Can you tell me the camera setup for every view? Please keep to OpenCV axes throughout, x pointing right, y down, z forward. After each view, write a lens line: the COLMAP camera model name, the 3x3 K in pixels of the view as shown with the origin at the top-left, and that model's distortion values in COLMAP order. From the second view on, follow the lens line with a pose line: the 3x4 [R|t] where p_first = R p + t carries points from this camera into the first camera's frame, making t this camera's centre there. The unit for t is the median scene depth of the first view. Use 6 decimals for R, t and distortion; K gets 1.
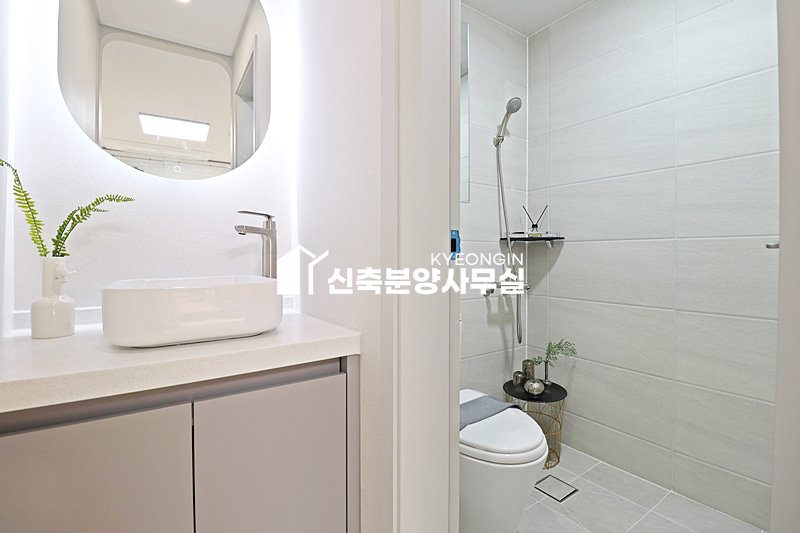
lens RADIAL K [[368.6, 0, 398.0], [0, 368.6, 264.1], [0, 0, 1]] dist [-0.014640, -0.003700]
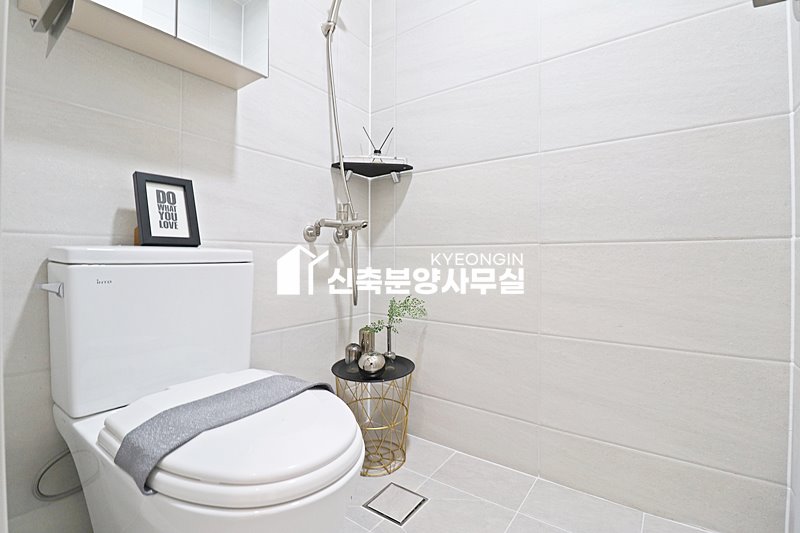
lens RADIAL K [[368.6, 0, 399.2], [0, 368.6, 263.7], [0, 0, 1]] dist [-0.014640, -0.003700]
pose [[0.941585, -0.000255, 0.336775, 0.173003], [0.001162, 0.999996, -0.002492, 0.139545], [-0.336773, 0.002737, 0.941582, 0.294569]]
